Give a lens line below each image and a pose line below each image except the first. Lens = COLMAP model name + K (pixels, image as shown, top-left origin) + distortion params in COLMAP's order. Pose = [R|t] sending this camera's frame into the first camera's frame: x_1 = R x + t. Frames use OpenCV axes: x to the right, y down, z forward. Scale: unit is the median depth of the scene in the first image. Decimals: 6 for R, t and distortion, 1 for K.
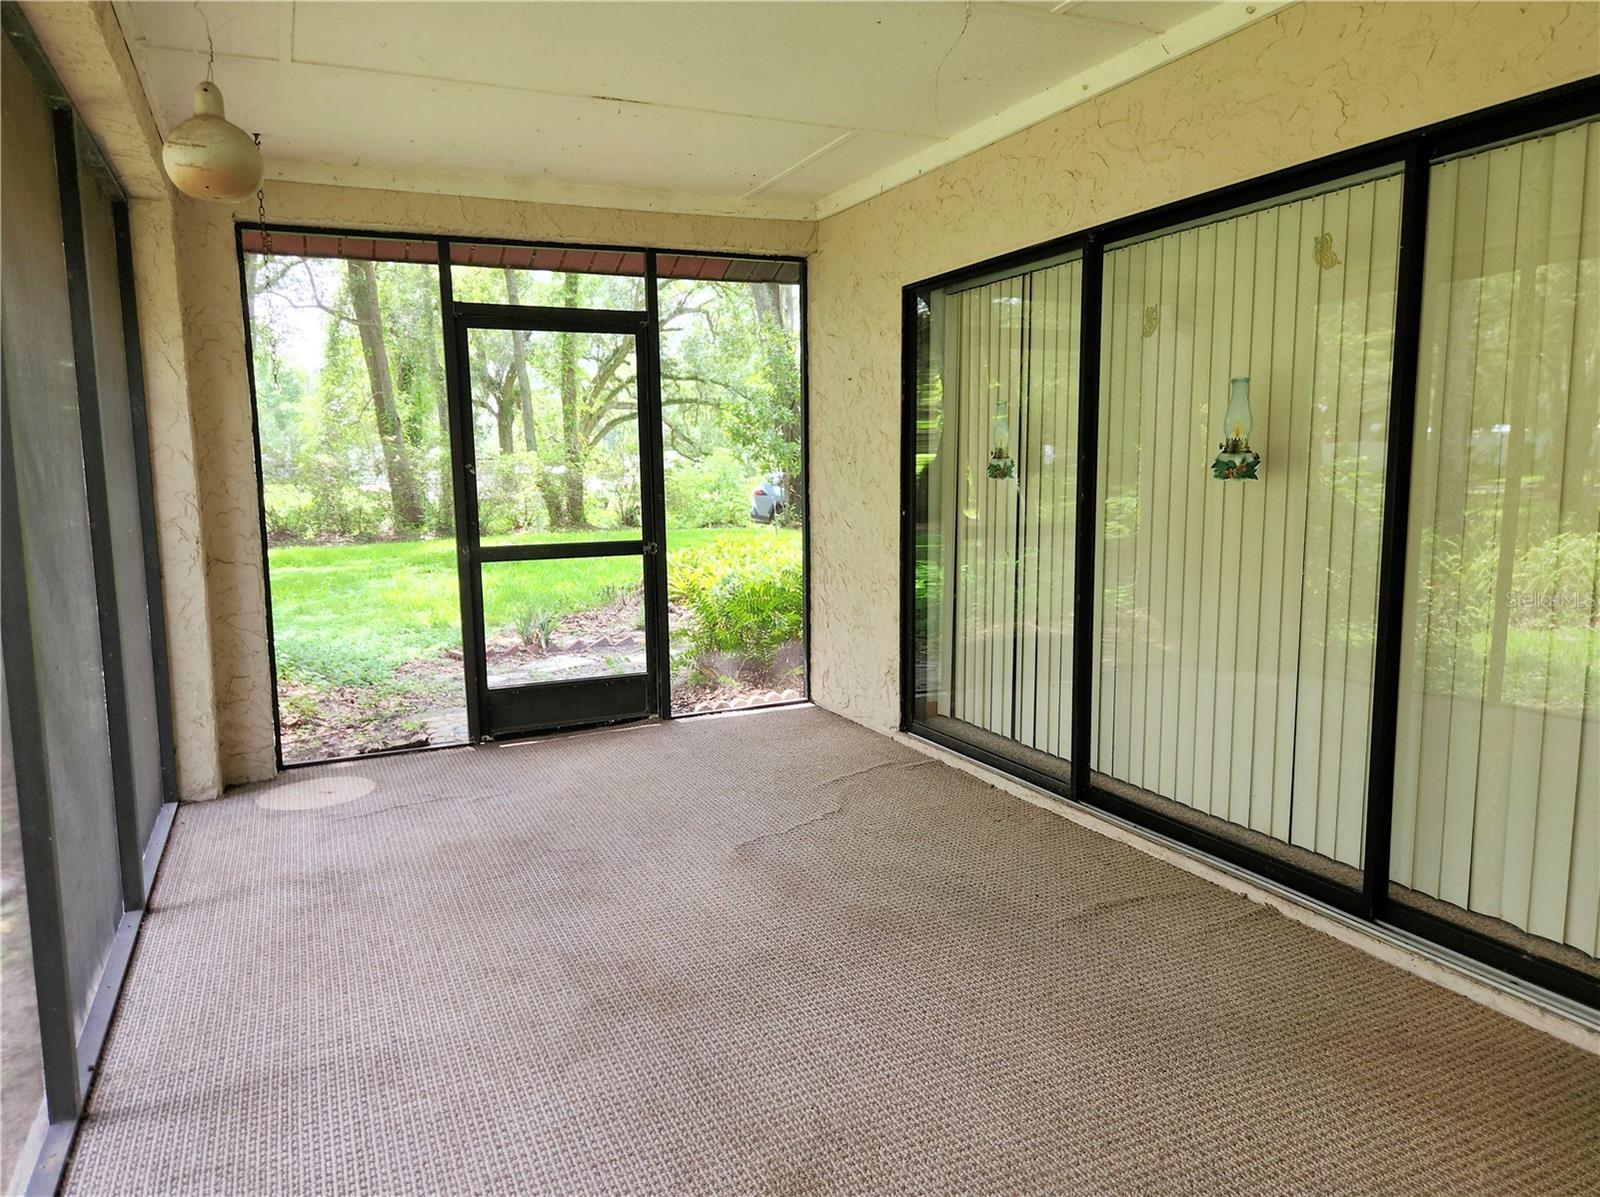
lens RADIAL K [[1072.4, 0, 797.4], [0, 1072.4, 598.4], [0, 0, 1]] dist [0.045284, -0.002375]
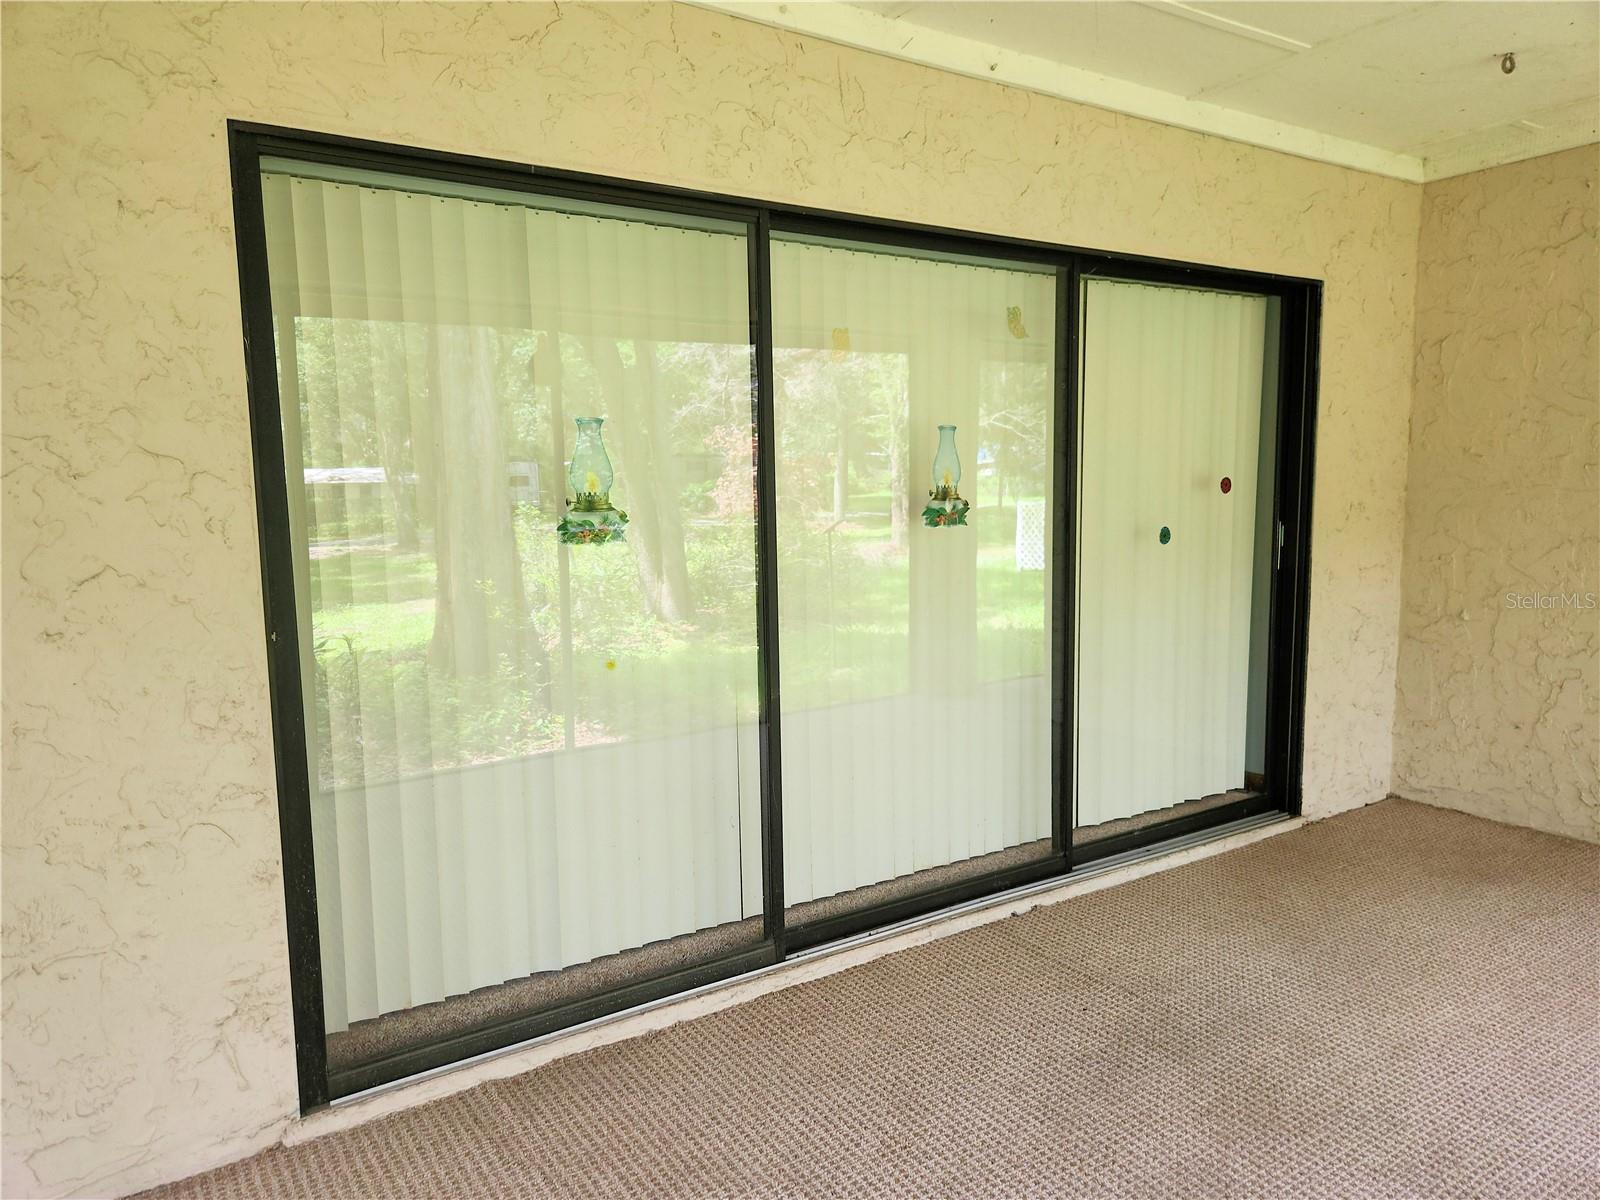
lens RADIAL K [[1072.4, 0, 800.1], [0, 1072.4, 606.4], [0, 0, 1]] dist [0.045284, -0.002375]
pose [[-0.134711, -0.095584, 0.986264, -0.562145], [0.140320, 0.983466, 0.114479, -0.169683], [-0.980899, 0.153815, -0.119071, 1.262151]]
